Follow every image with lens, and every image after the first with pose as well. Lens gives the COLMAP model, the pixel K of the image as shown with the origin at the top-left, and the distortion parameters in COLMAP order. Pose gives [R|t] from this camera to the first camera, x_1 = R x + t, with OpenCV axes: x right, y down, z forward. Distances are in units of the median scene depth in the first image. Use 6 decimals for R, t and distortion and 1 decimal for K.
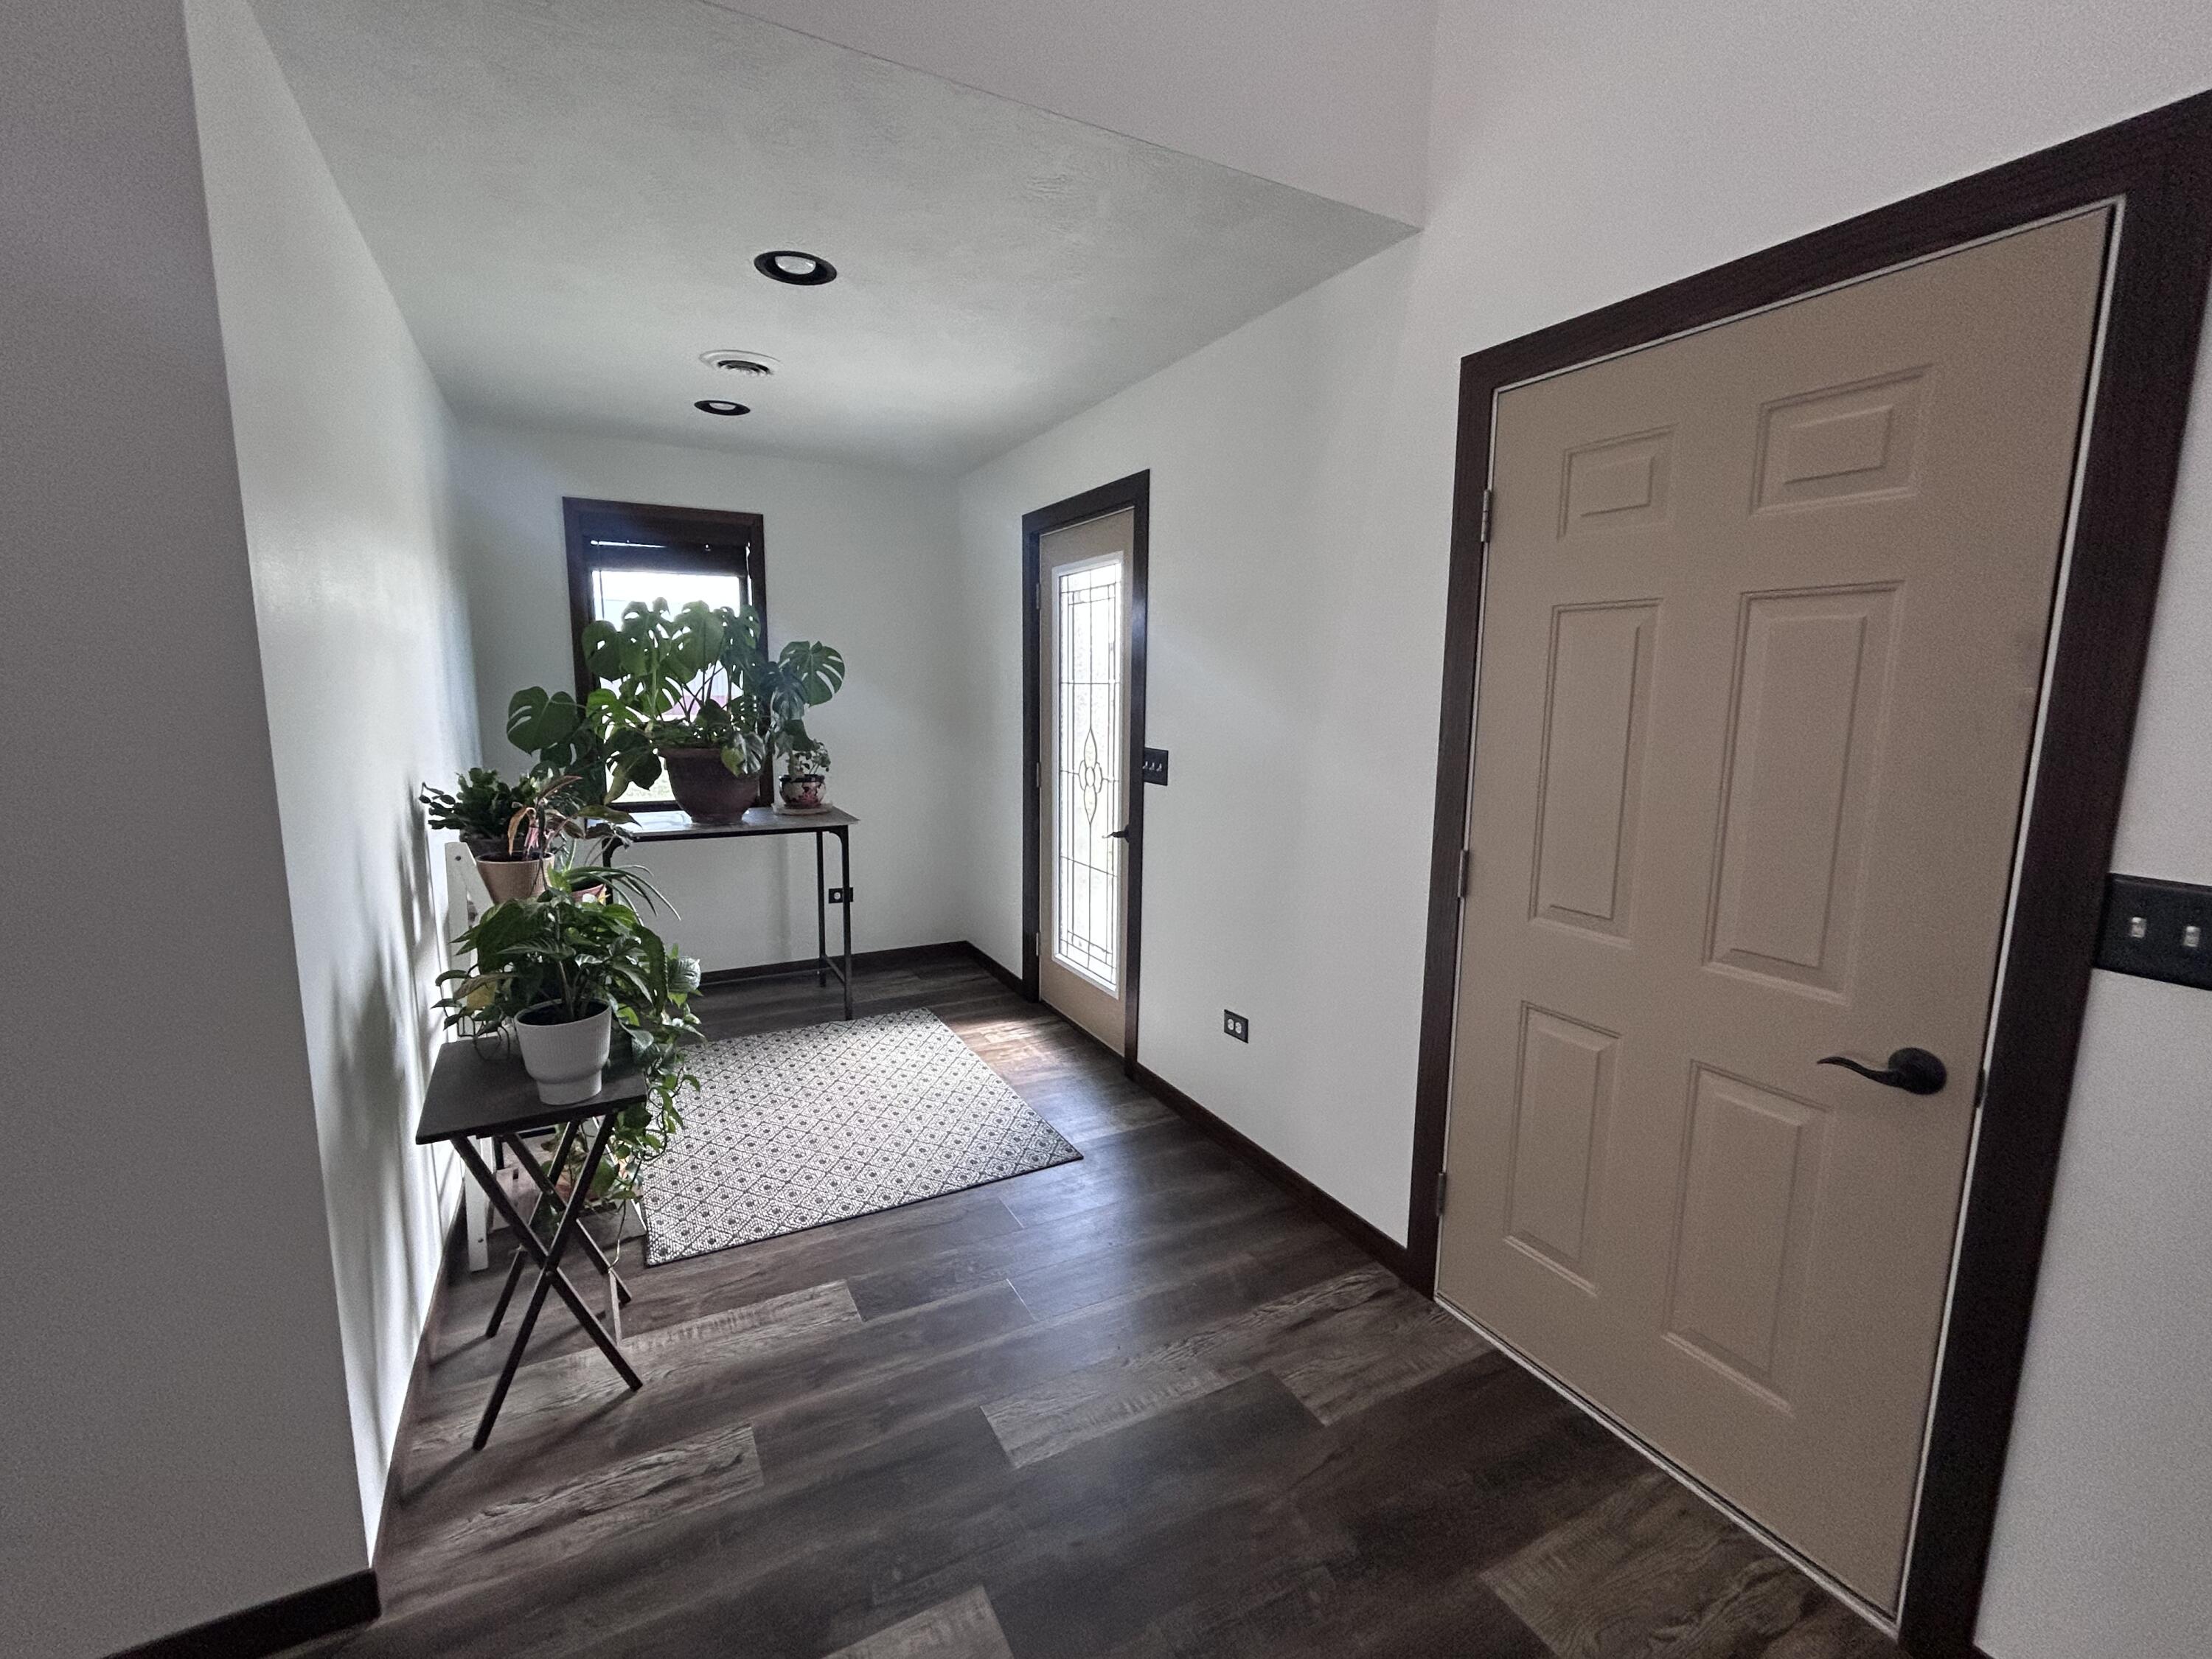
lens RADIAL K [[990.7, 0, 1125.3], [0, 990.7, 826.2], [0, 0, 1]] dist [0.000853, -0.001422]
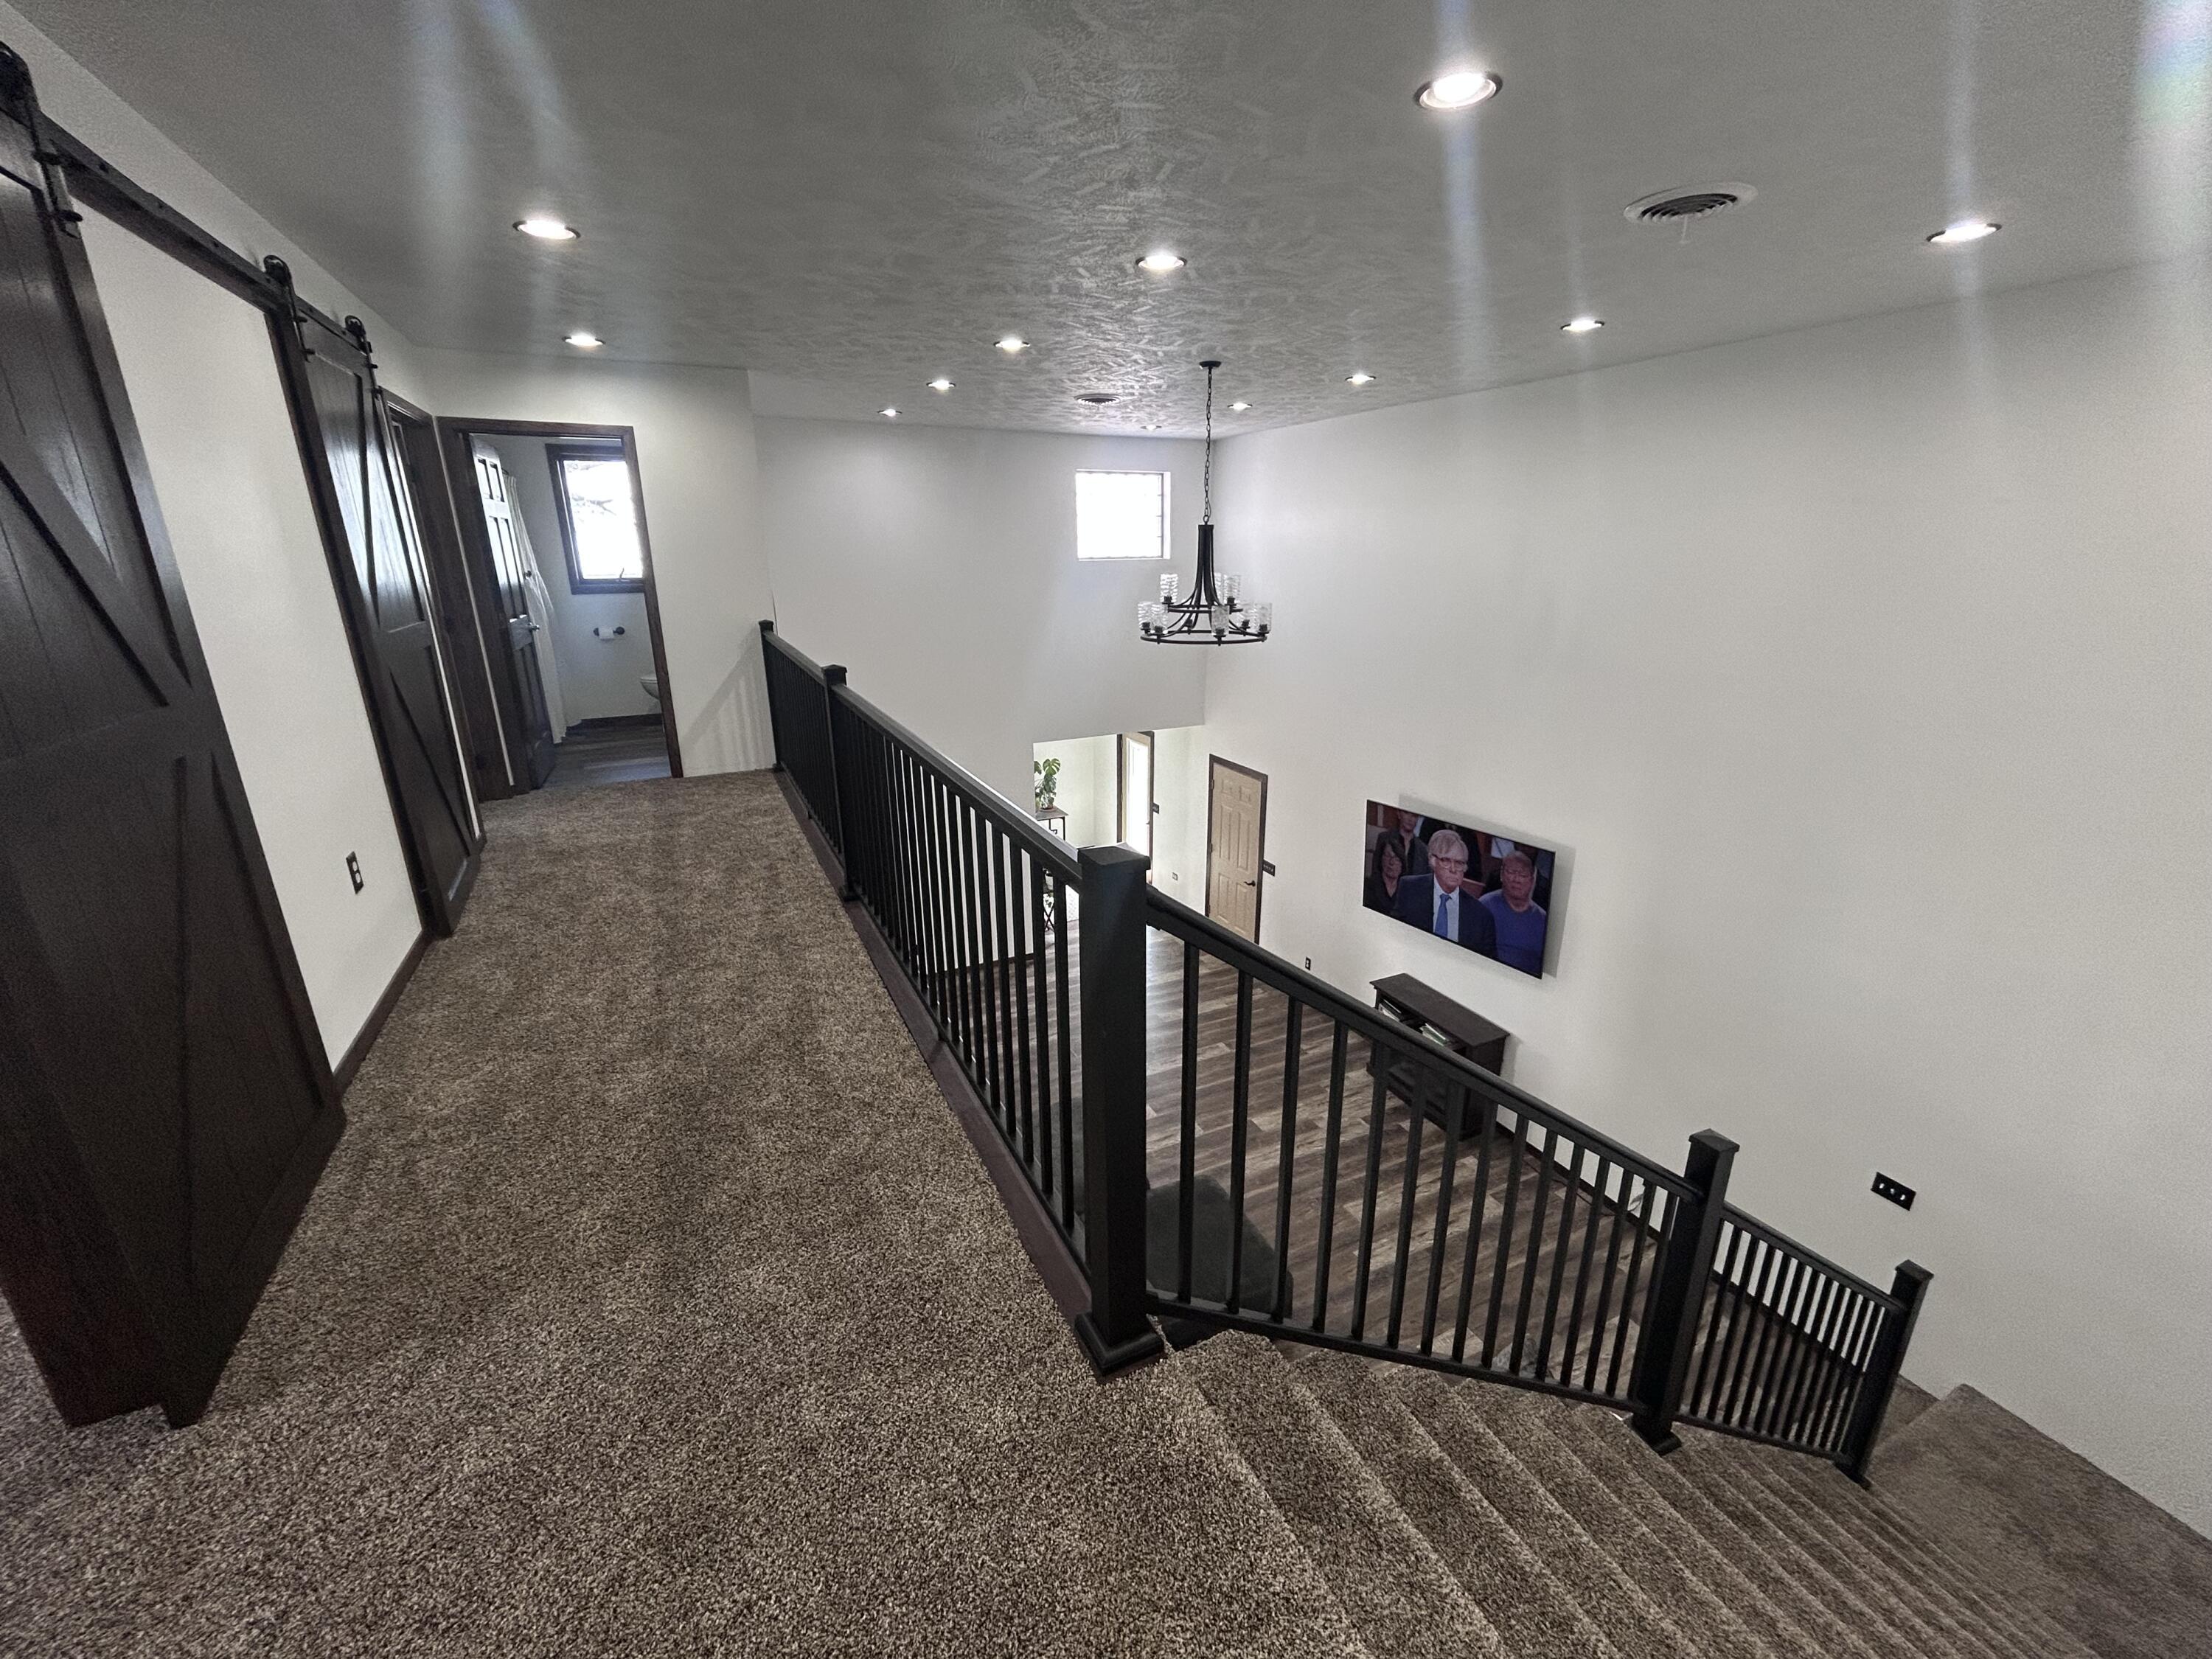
lens RADIAL K [[895.6, 0, 1111.9], [0, 895.6, 823.5], [0, 0, 1]] dist [0.001352, 0.000474]
pose [[0.998852, -0.012063, -0.046369, 0.016112], [0.019010, 0.988131, 0.152432, -0.427188], [0.043980, -0.153139, 0.987226, -1.937295]]
